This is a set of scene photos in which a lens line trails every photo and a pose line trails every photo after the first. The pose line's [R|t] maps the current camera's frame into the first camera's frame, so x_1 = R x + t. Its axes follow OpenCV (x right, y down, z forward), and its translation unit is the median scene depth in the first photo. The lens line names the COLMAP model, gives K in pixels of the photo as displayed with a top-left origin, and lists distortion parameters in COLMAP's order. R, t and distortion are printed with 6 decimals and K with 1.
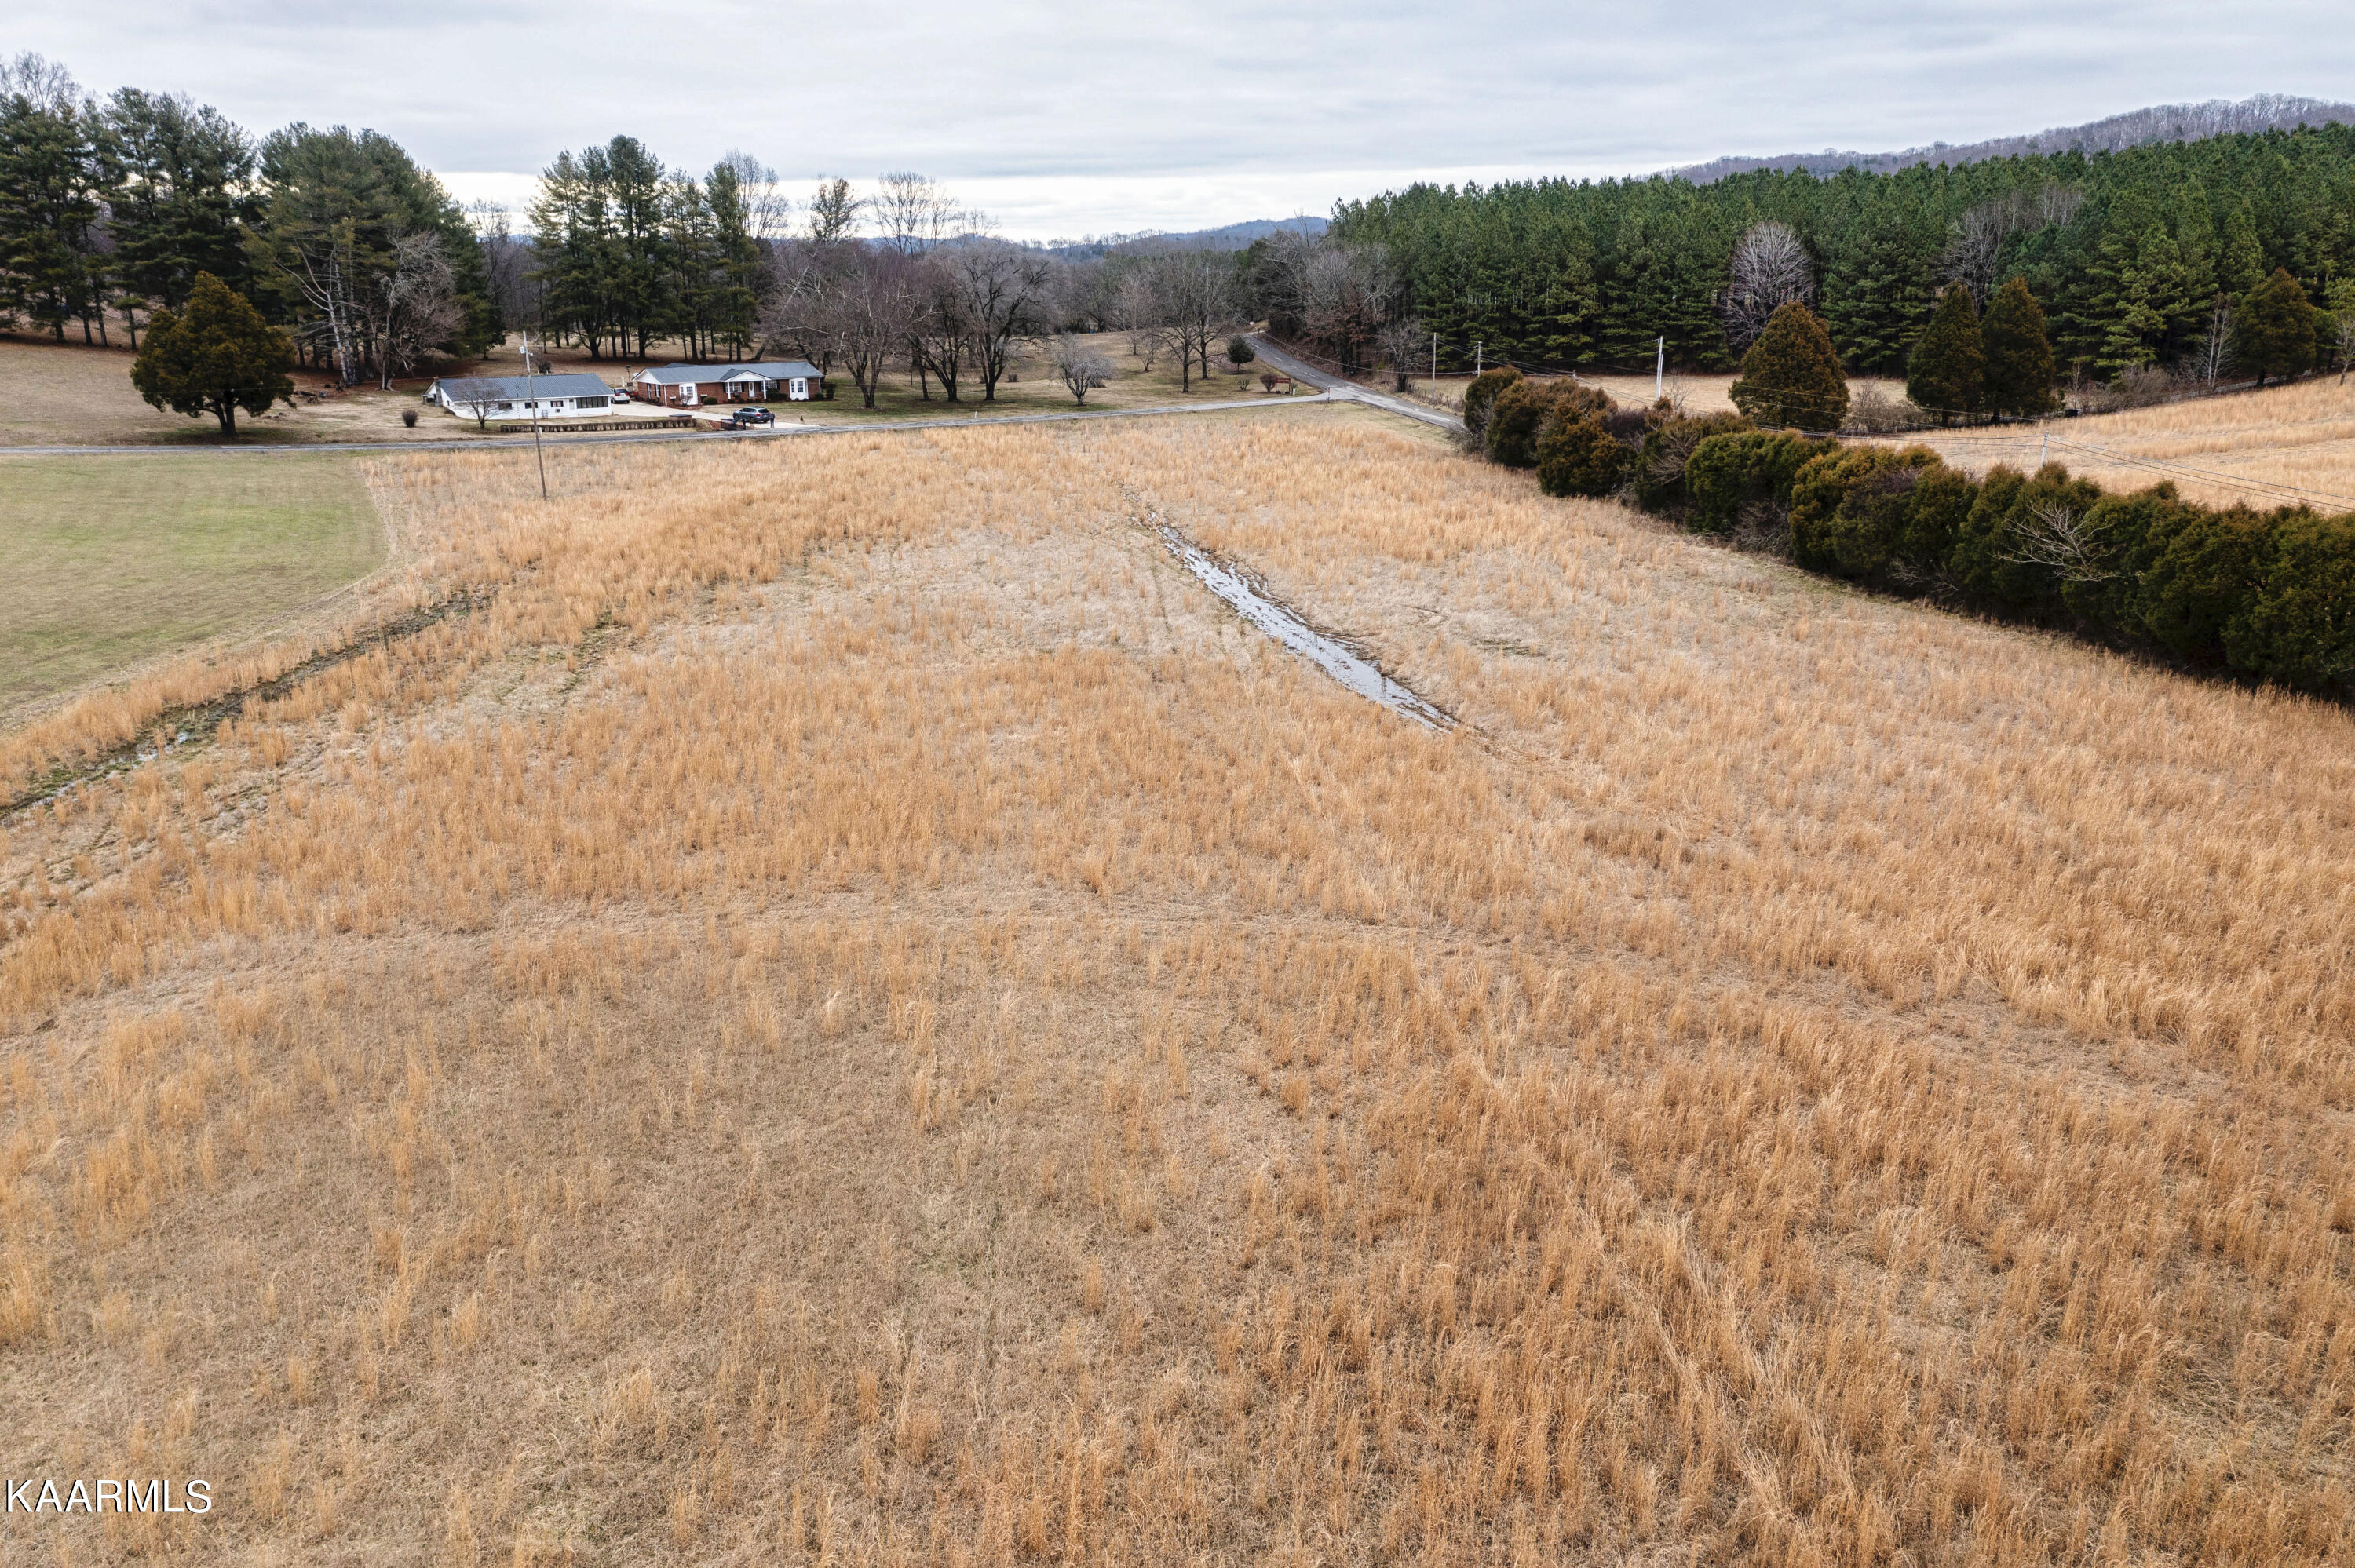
lens RADIAL K [[1841.8, 0, 1177.5], [0, 1841.8, 784.0], [0, 0, 1]] dist [-0.007309, 0.050378]
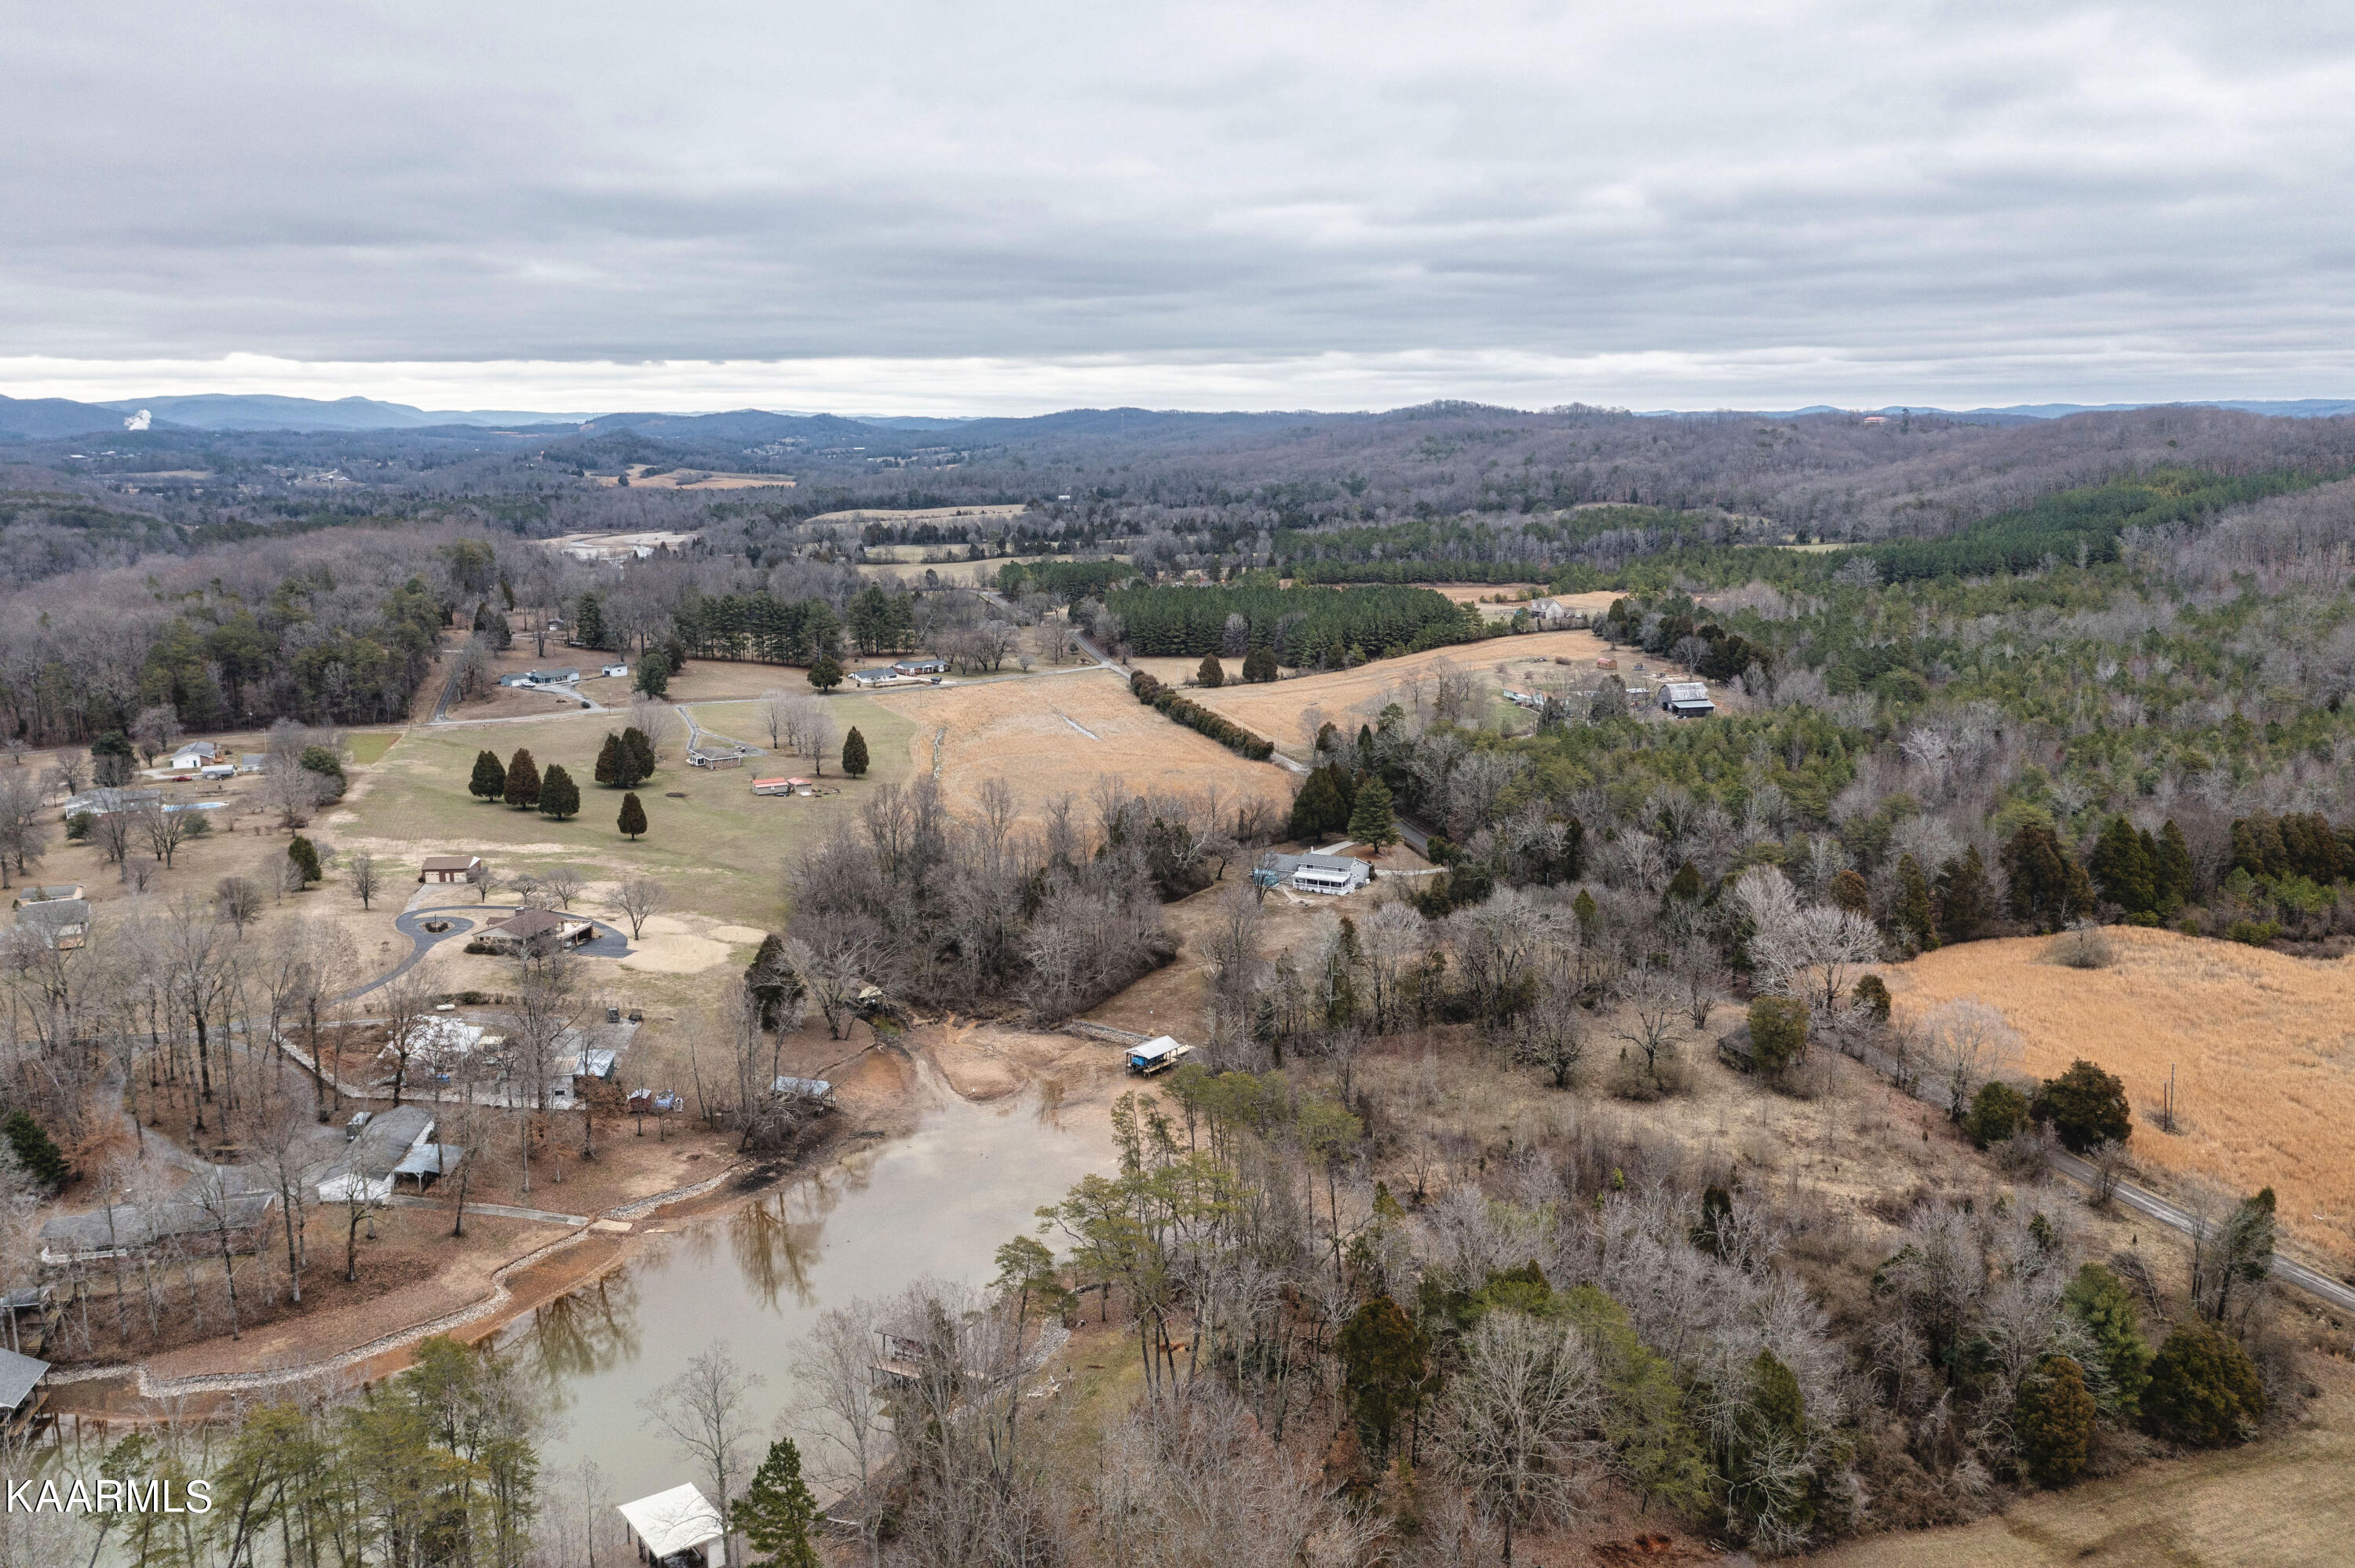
lens RADIAL K [[1841.8, 0, 1177.5], [0, 1841.8, 784.0], [0, 0, 1]] dist [-0.007309, 0.050378]
pose [[0.994444, -0.019059, 0.103525, -0.130450], [0.027265, 0.996546, -0.078438, 0.260237], [-0.101672, 0.080824, 0.991529, -2.284715]]
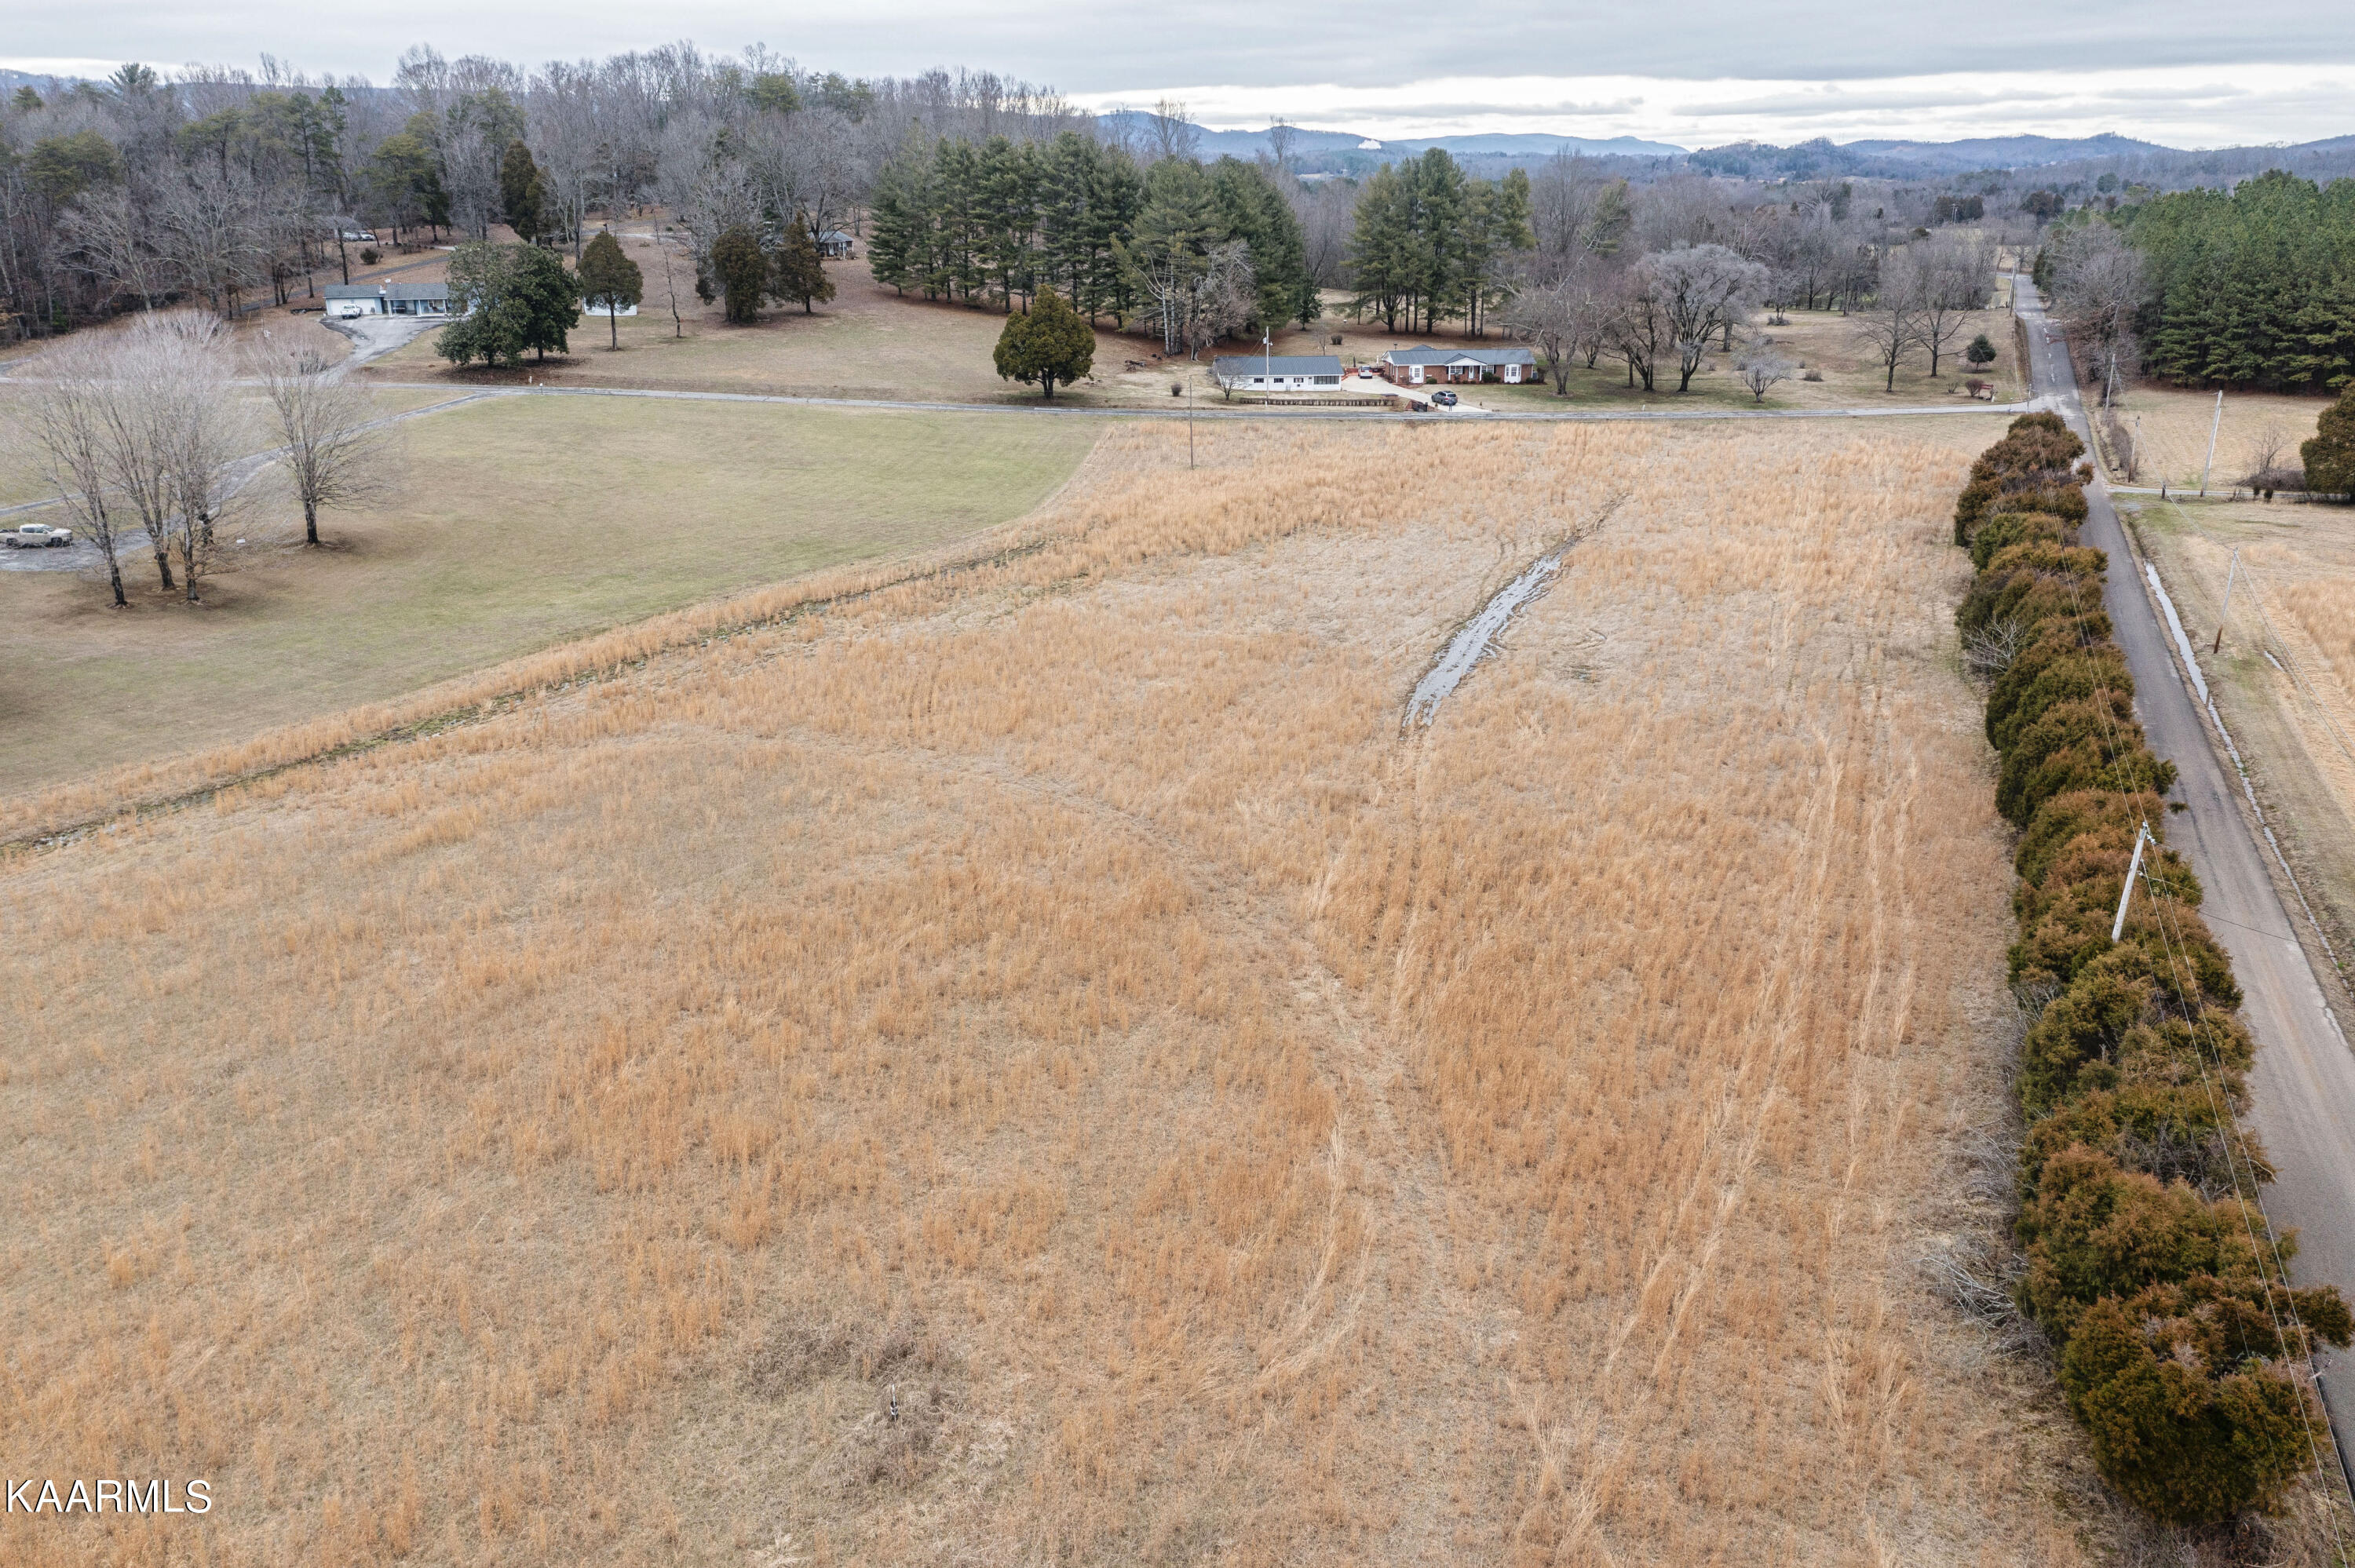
lens RADIAL K [[1841.8, 0, 1177.5], [0, 1841.8, 784.0], [0, 0, 1]] dist [-0.007309, 0.050378]
pose [[0.846398, 0.172586, -0.503810, 0.253154], [-0.147461, 0.984993, 0.089687, -0.028986], [0.511728, -0.001619, 0.859146, -0.126127]]
